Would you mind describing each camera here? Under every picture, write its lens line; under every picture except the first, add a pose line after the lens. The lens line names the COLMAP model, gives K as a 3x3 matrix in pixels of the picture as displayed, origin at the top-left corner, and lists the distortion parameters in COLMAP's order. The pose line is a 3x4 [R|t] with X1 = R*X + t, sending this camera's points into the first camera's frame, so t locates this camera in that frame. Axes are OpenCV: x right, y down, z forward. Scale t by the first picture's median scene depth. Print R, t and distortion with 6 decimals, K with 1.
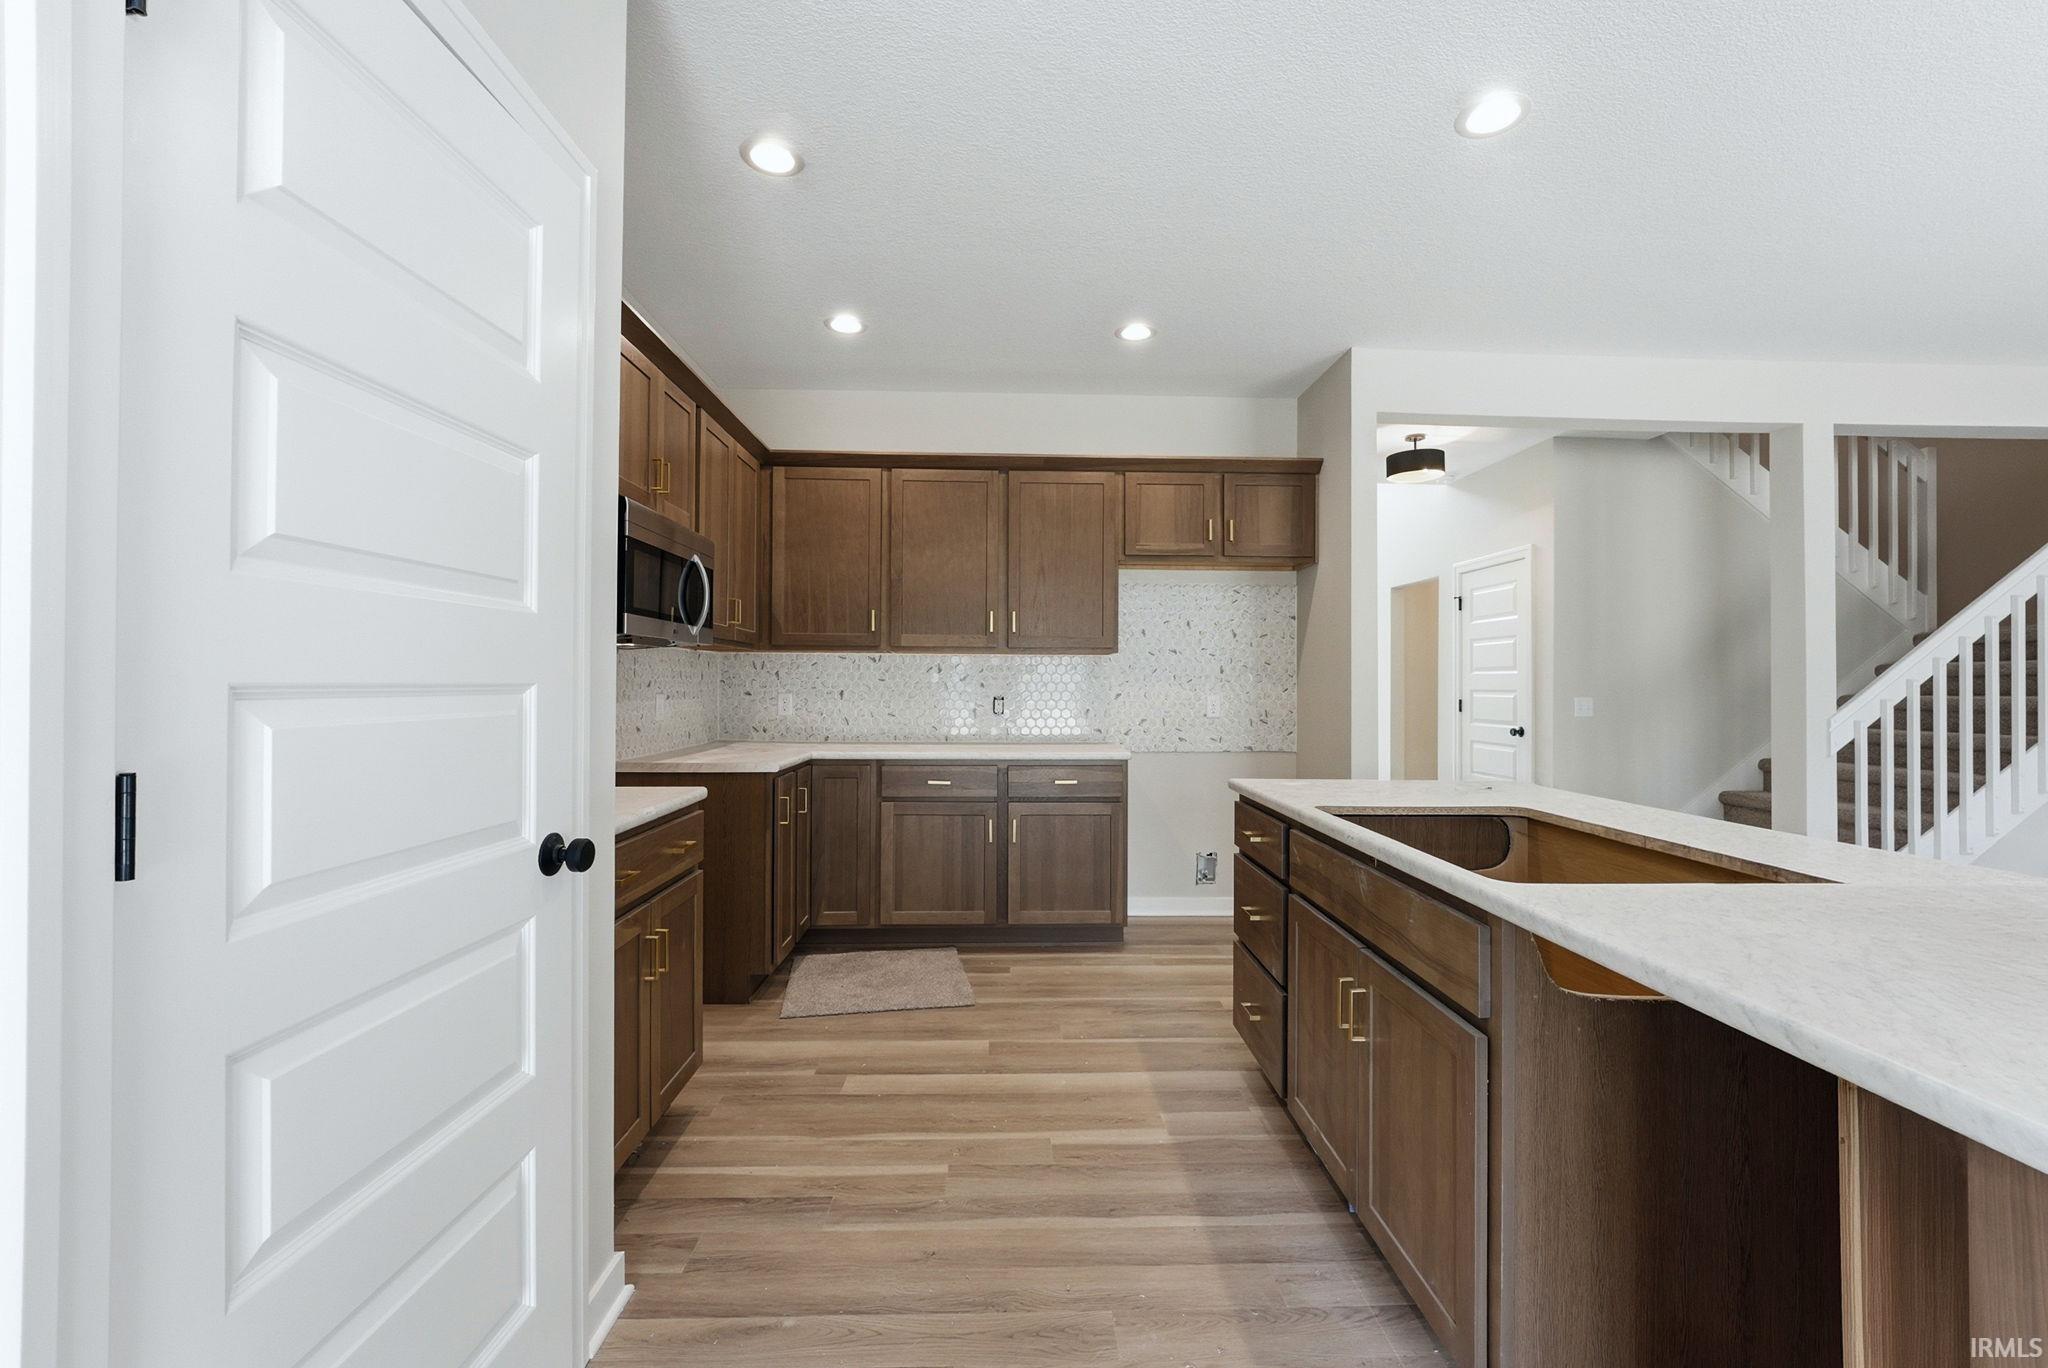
lens RADIAL K [[840.5, 0, 1023.9], [0, 840.5, 678.0], [0, 0, 1]] dist [-0.023200, 0.008586]
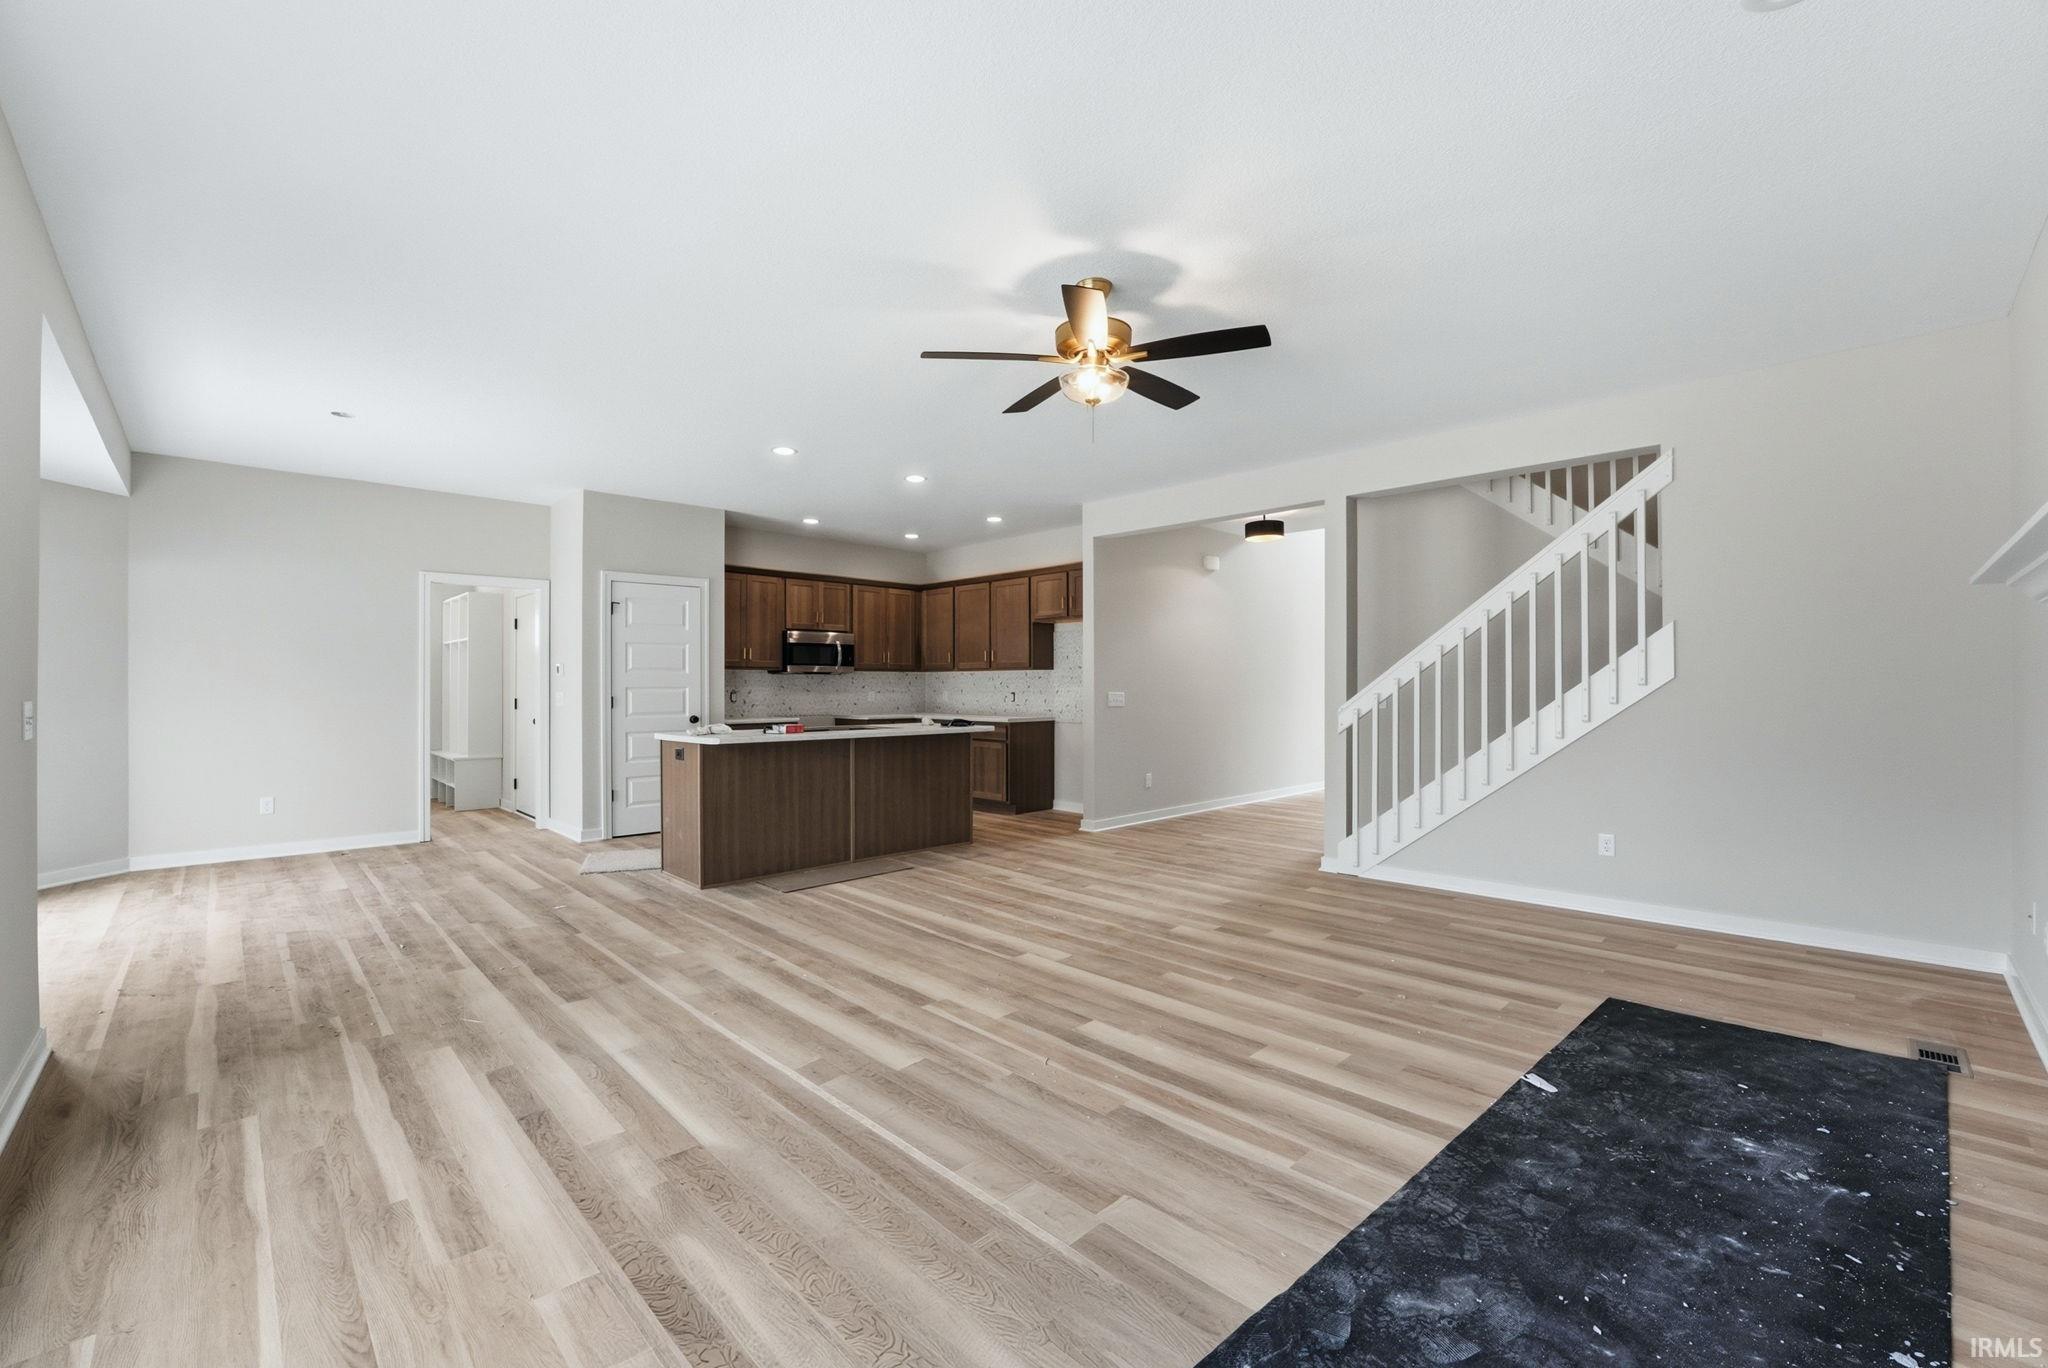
lens RADIAL K [[840.5, 0, 1013.4], [0, 840.5, 687.8], [0, 0, 1]] dist [-0.023200, 0.008586]
pose [[0.667957, -0.002722, -0.744195, 1.664648], [0.009833, 0.999938, 0.005169, 0.001413], [0.744135, -0.010770, 0.667943, -0.360056]]
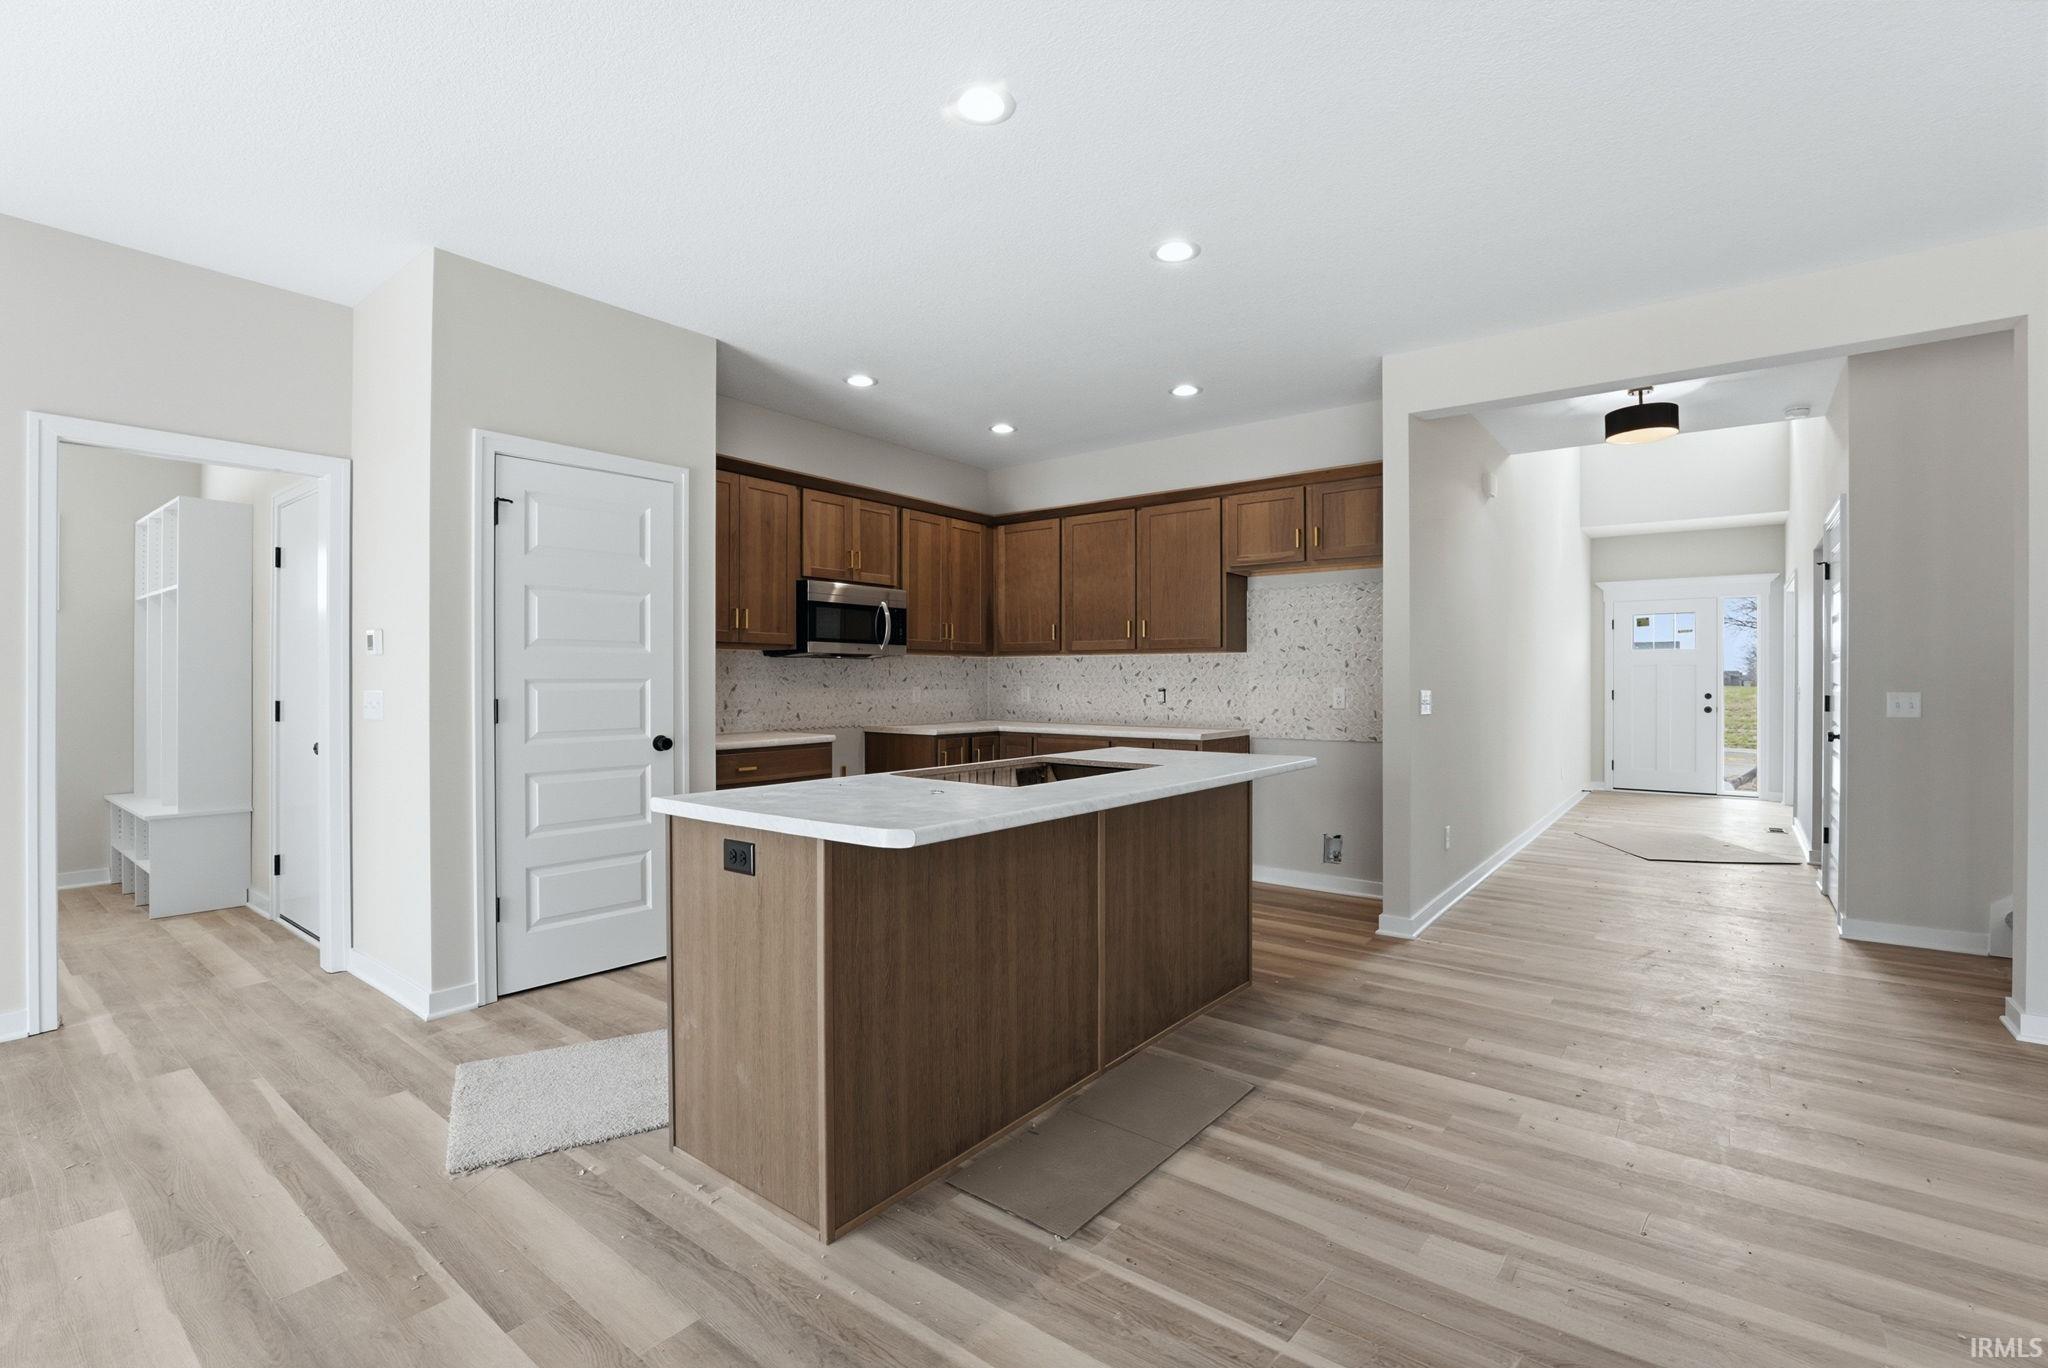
lens RADIAL K [[906.8, 0, 1019.1], [0, 906.8, 683.0], [0, 0, 1]] dist [-0.017797, 0.000959]
pose [[0.766149, -0.001326, -0.642662, 0.766568], [0.008803, 0.999926, 0.008431, 0.001099], [0.642603, -0.012117, 0.766104, -0.165808]]
